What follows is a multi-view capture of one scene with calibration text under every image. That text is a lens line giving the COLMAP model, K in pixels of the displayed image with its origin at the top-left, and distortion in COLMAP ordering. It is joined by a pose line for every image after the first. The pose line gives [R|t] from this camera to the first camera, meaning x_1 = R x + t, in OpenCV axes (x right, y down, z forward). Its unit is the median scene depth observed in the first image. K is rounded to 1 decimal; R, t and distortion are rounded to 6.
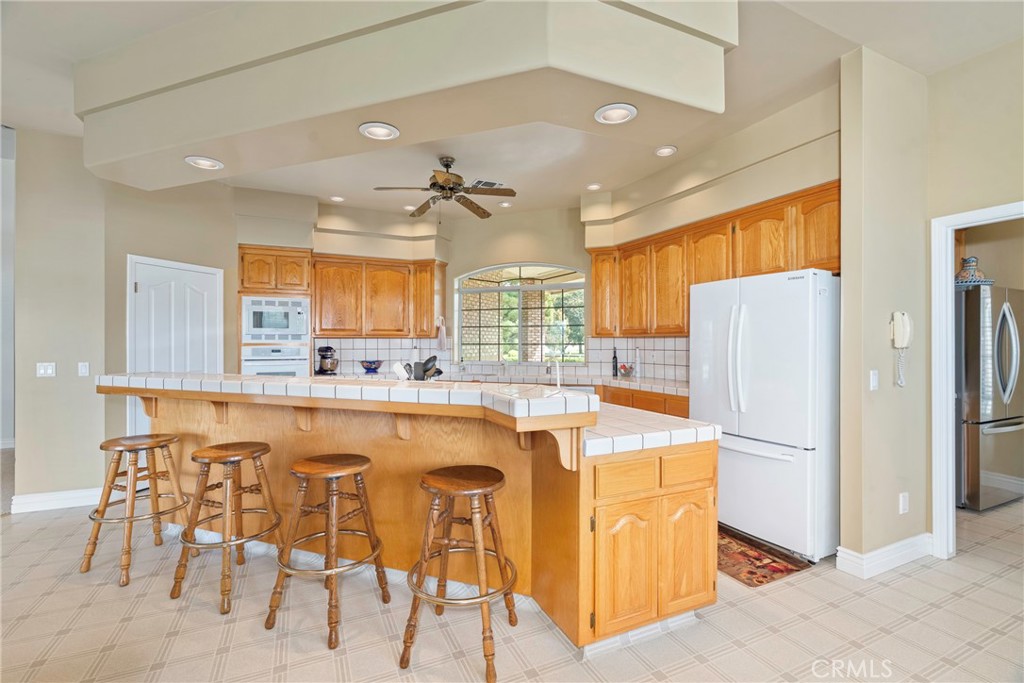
lens RADIAL K [[465.8, 0, 519.2], [0, 465.8, 347.0], [0, 0, 1]] dist [-0.003196, 0.000237]
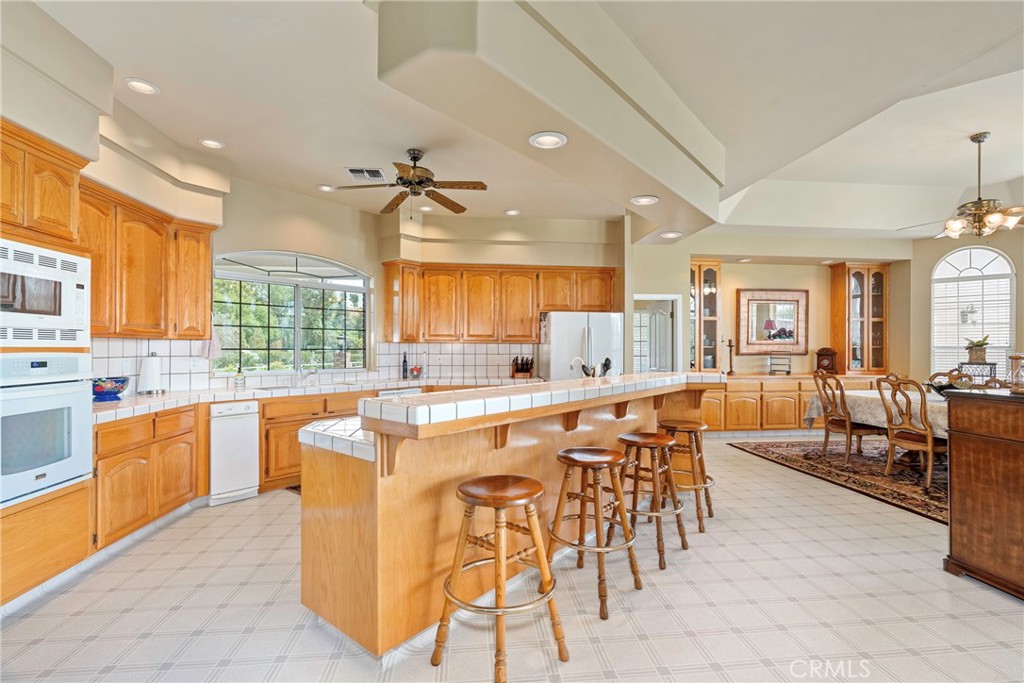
lens RADIAL K [[465.8, 0, 519.2], [0, 465.8, 347.0], [0, 0, 1]] dist [-0.003196, 0.000237]
pose [[0.328045, 0.003941, 0.944654, -0.778688], [0.002483, 0.999984, -0.005034, -0.005147], [-0.944659, 0.003997, 0.328030, 0.401134]]
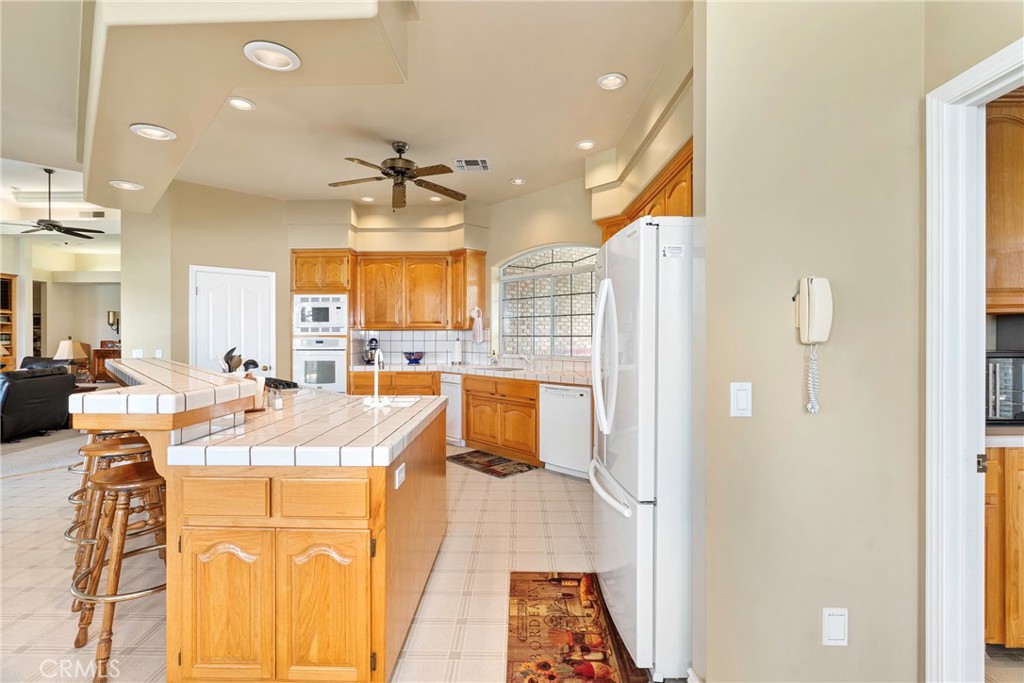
lens RADIAL K [[475.3, 0, 512.0], [0, 475.3, 341.5], [0, 0, 1]] dist [-0.002056, -0.000027]
pose [[0.893125, 0.005391, -0.449775, 0.400533], [-0.003099, 0.999978, 0.005832, -0.000893], [0.449797, -0.003815, 0.893123, 0.180560]]
